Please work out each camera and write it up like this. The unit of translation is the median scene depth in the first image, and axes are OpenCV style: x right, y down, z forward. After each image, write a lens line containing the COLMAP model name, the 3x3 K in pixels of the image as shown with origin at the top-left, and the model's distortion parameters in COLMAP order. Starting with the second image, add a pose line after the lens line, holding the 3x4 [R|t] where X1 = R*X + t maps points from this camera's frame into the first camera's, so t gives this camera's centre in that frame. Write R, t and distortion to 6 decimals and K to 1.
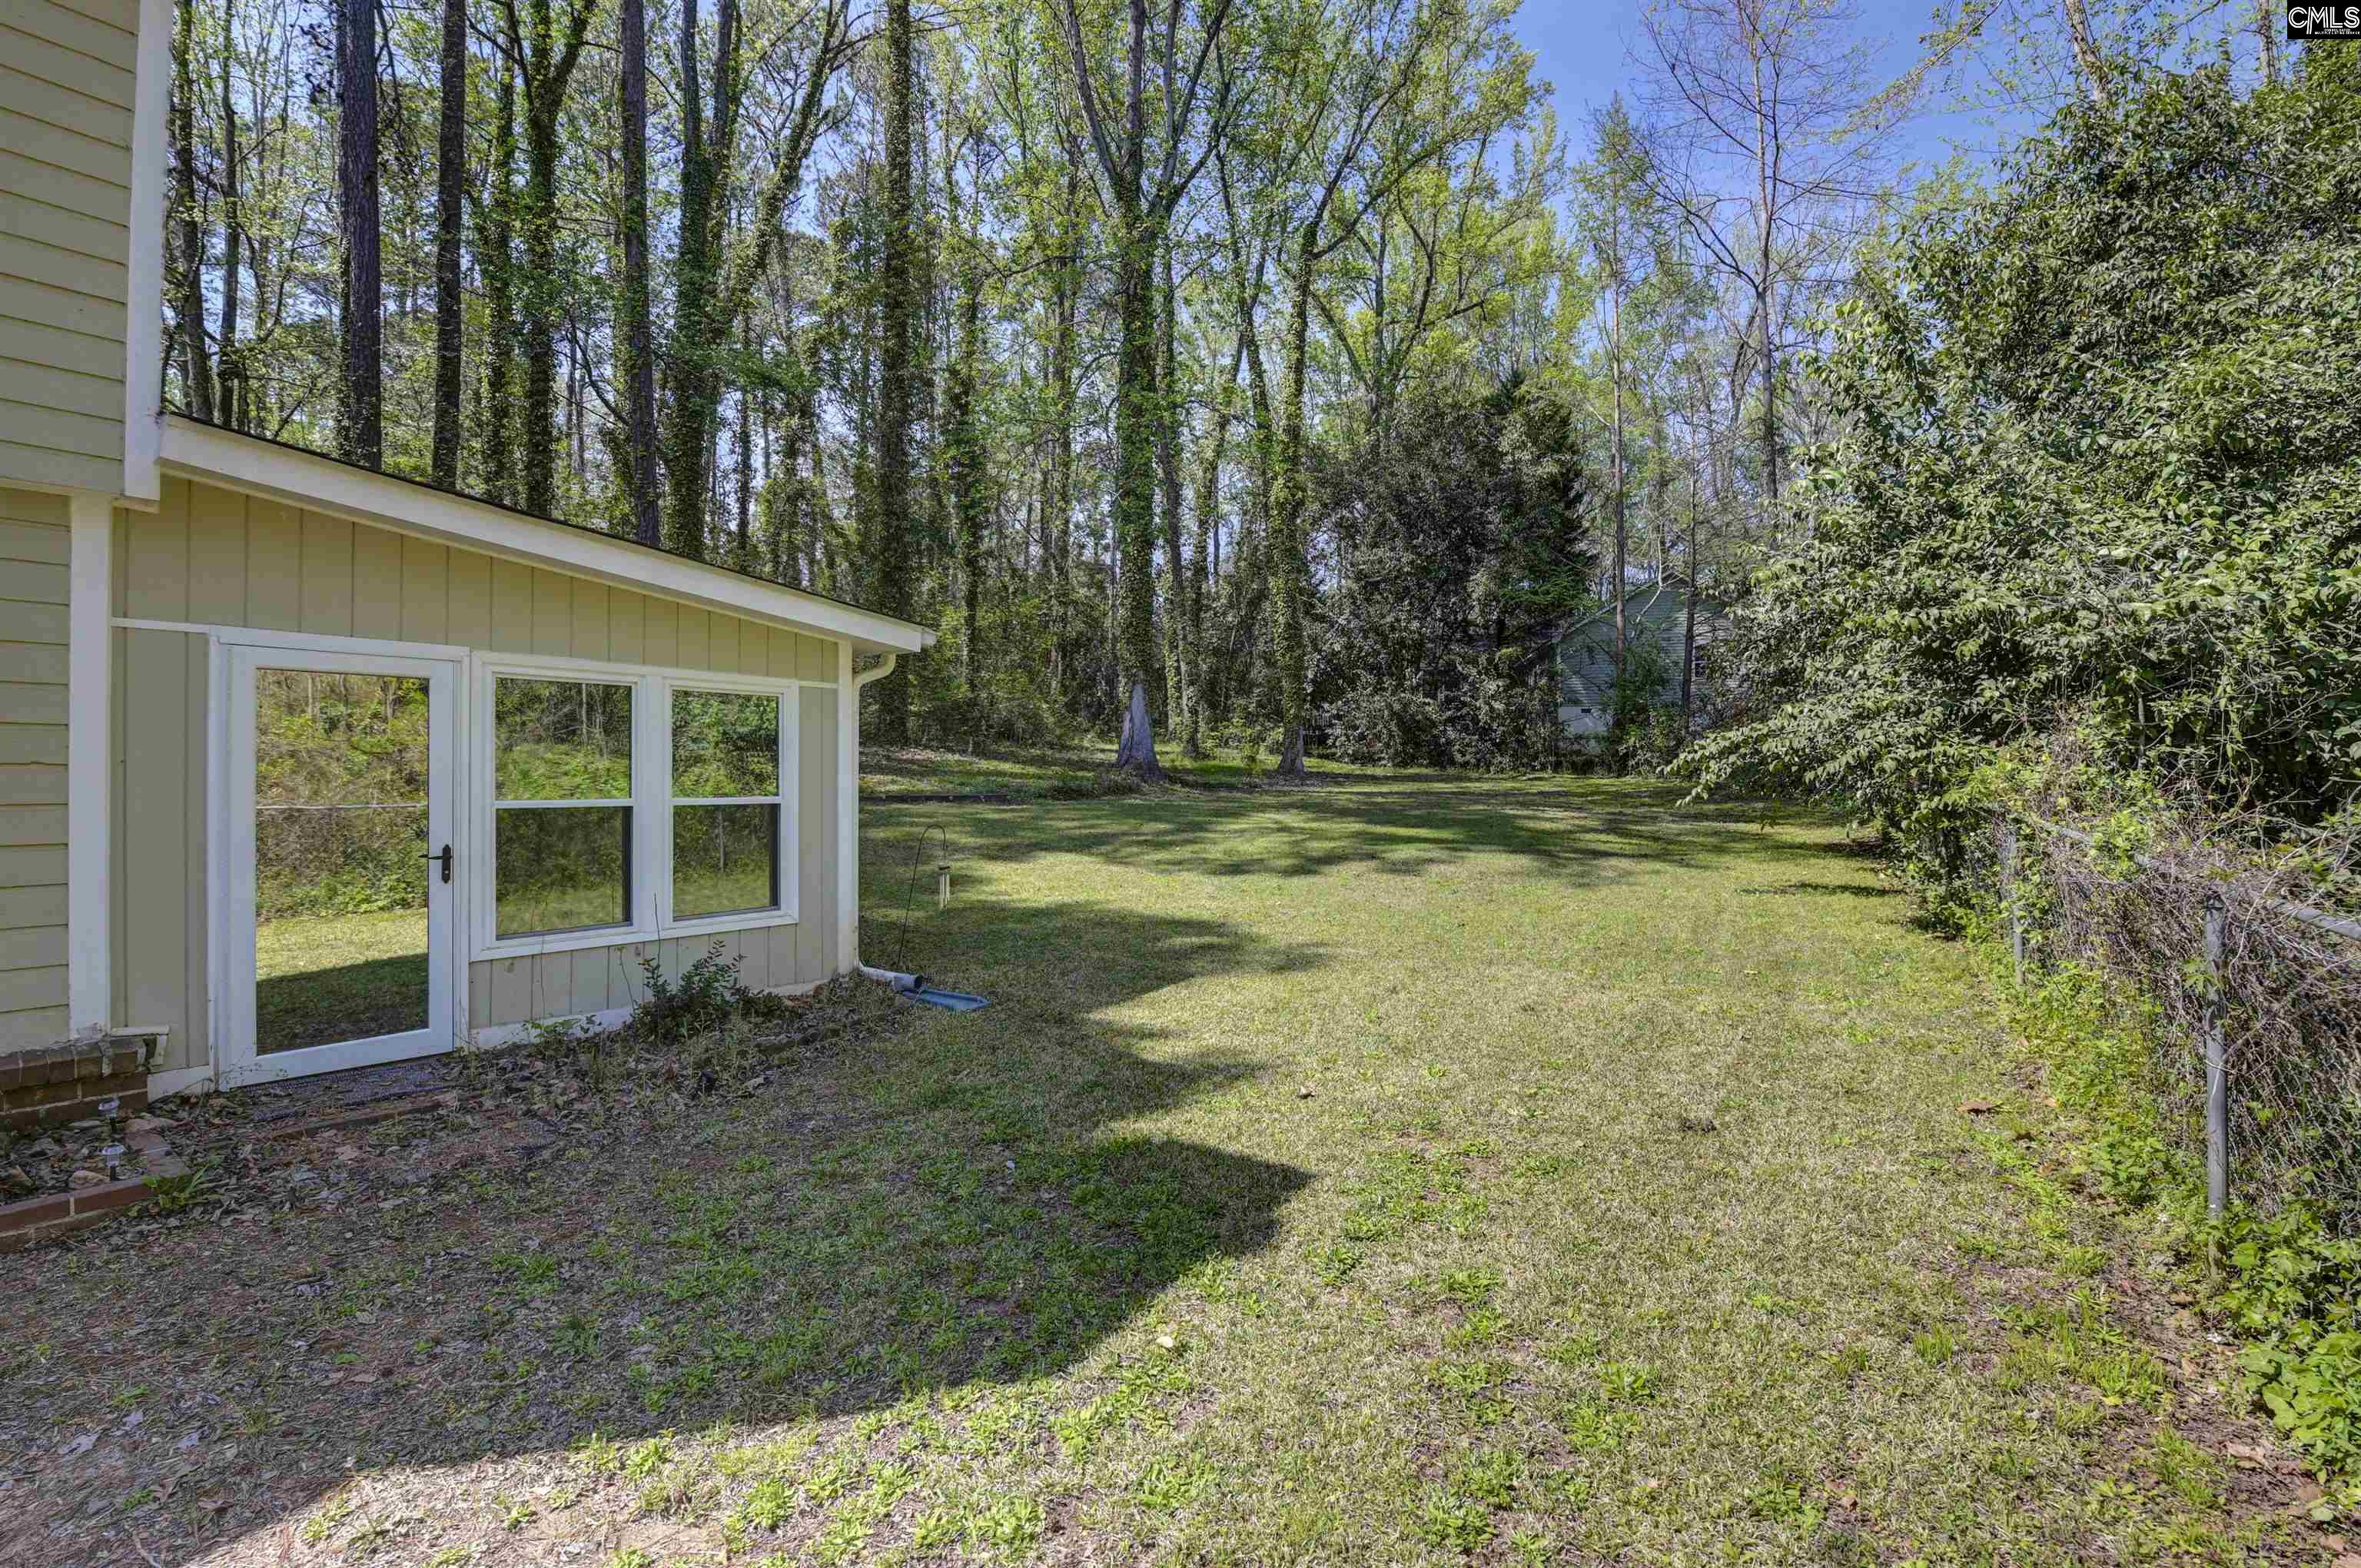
lens RADIAL K [[1027.9, 0, 1183.9], [0, 1027.9, 783.3], [0, 0, 1]] dist [-0.002766, -0.000452]
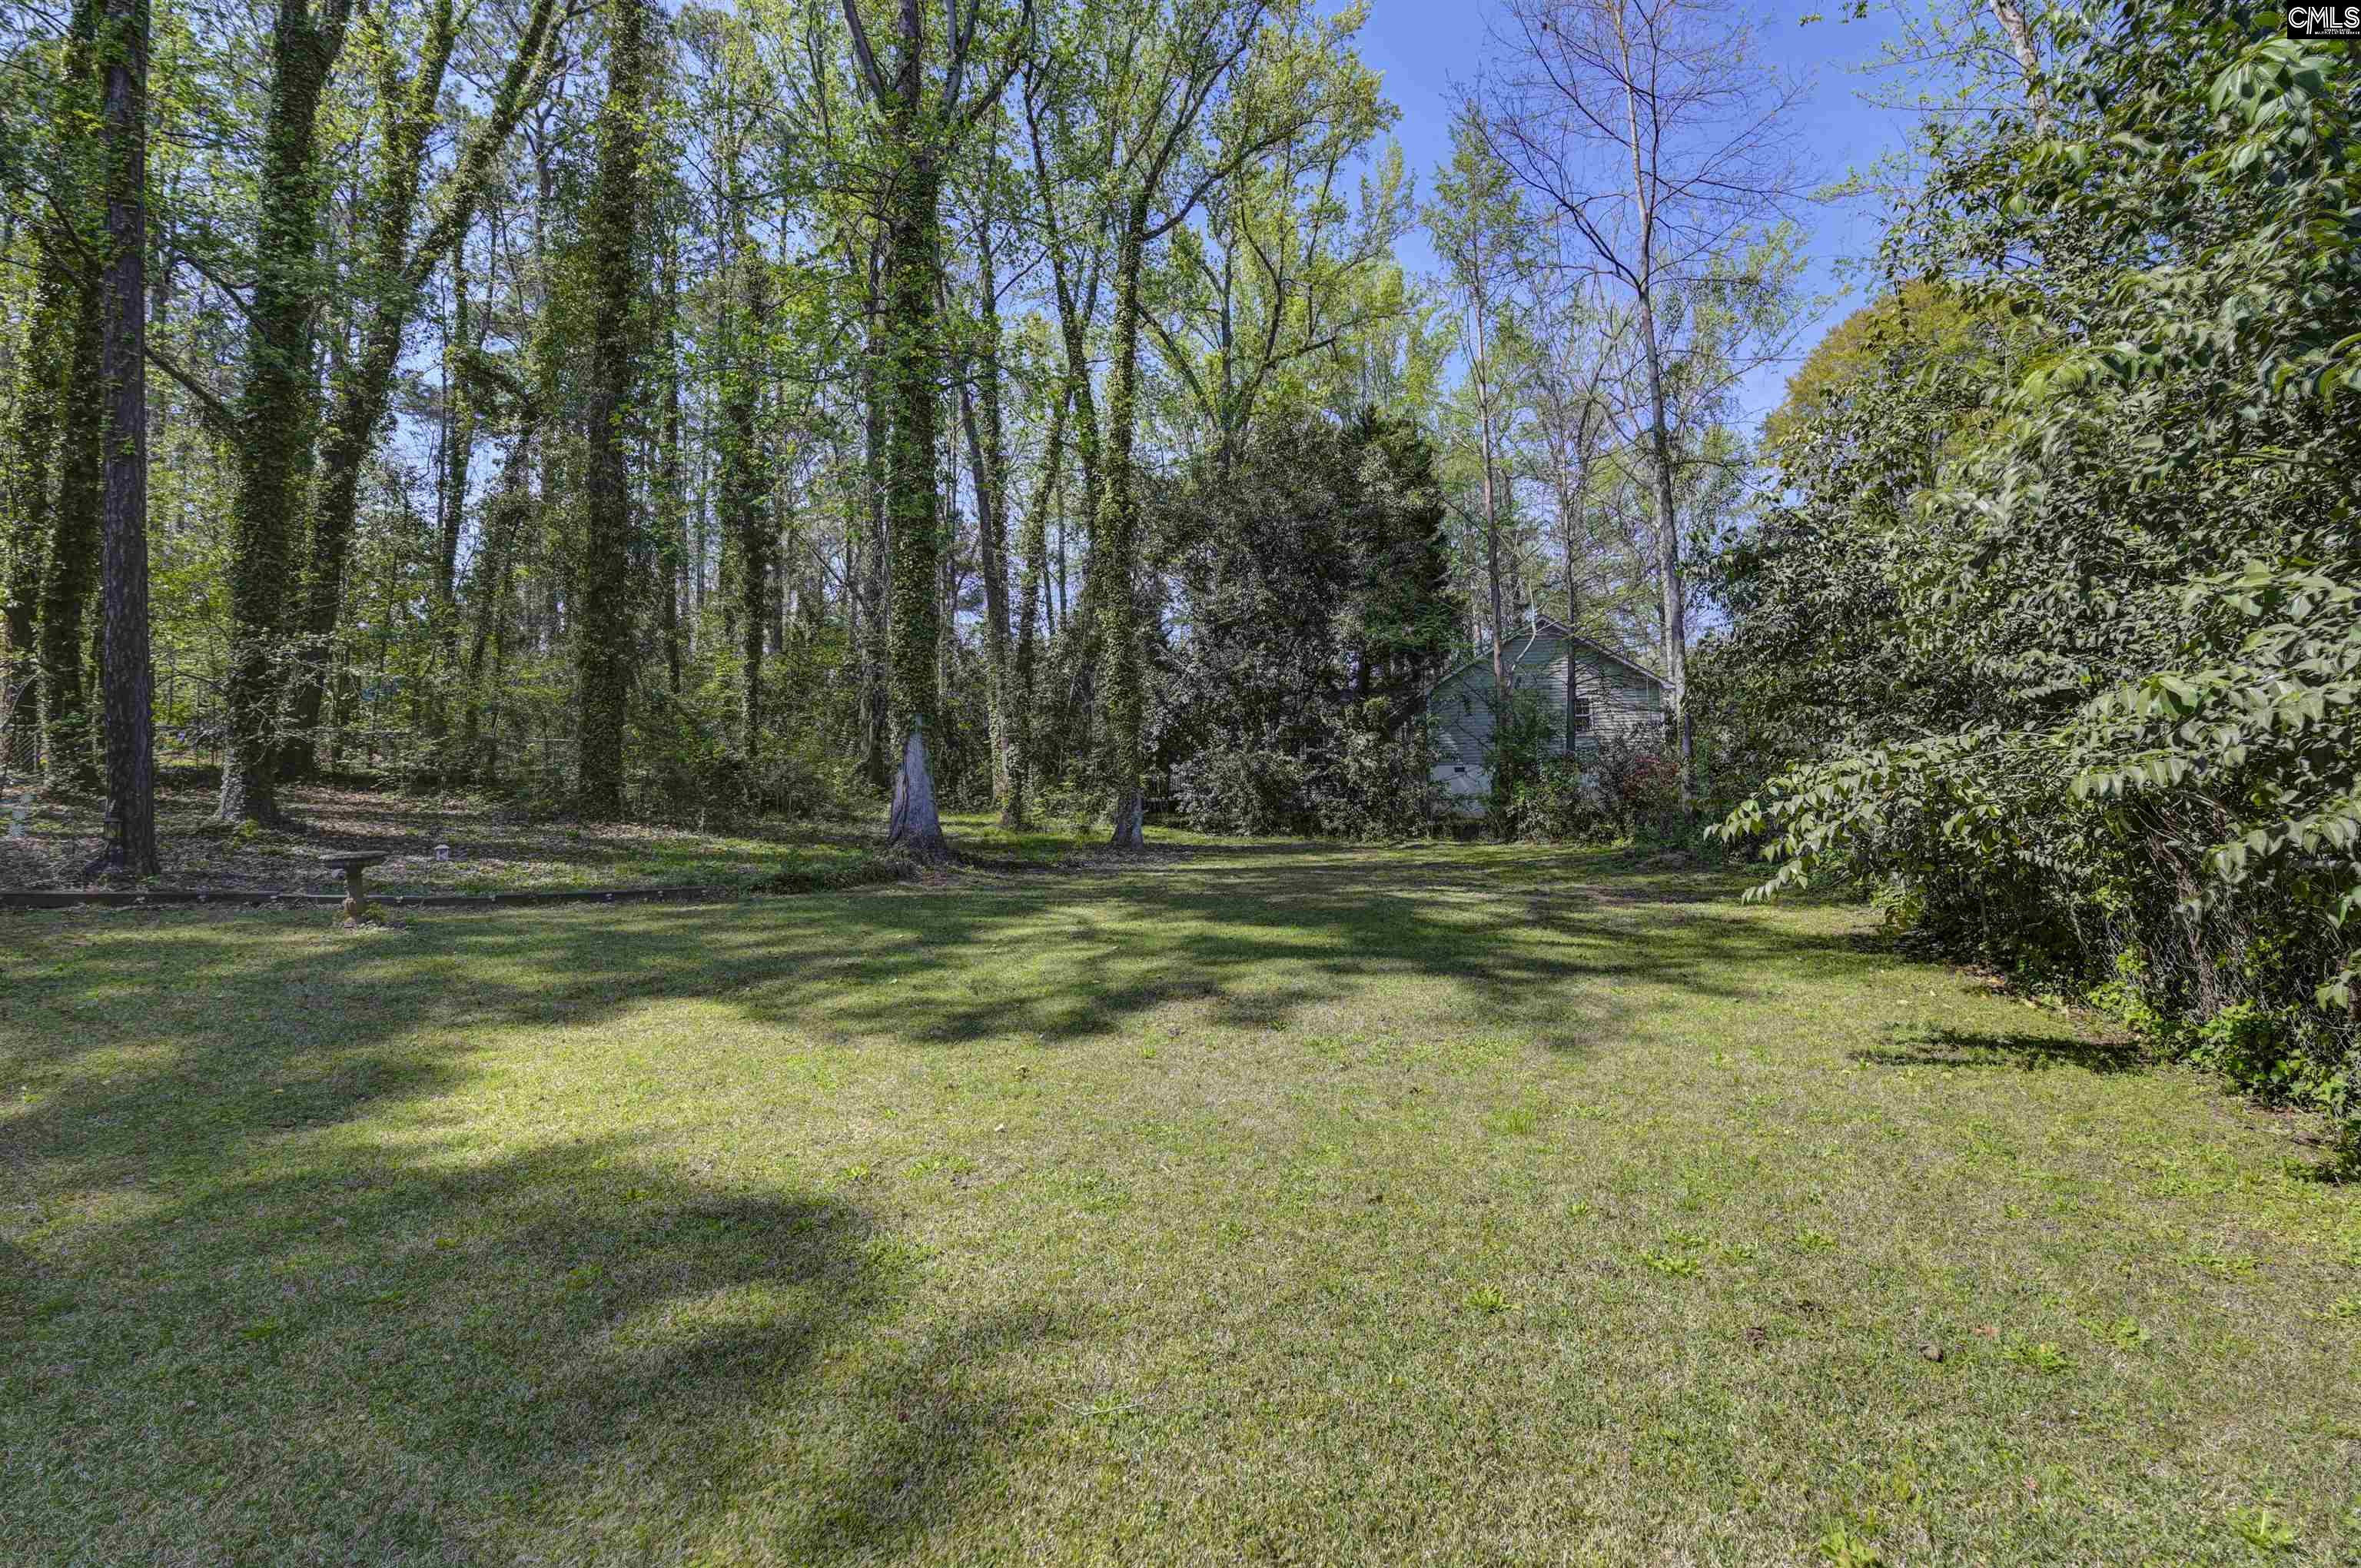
lens RADIAL K [[1027.9, 0, 1178.5], [0, 1027.9, 783.2], [0, 0, 1]] dist [-0.002766, -0.000452]
pose [[0.992113, -0.012910, 0.124684, 0.036986], [0.021352, 0.997550, -0.066612, -0.004038], [-0.123519, 0.068749, 0.989958, 0.157483]]
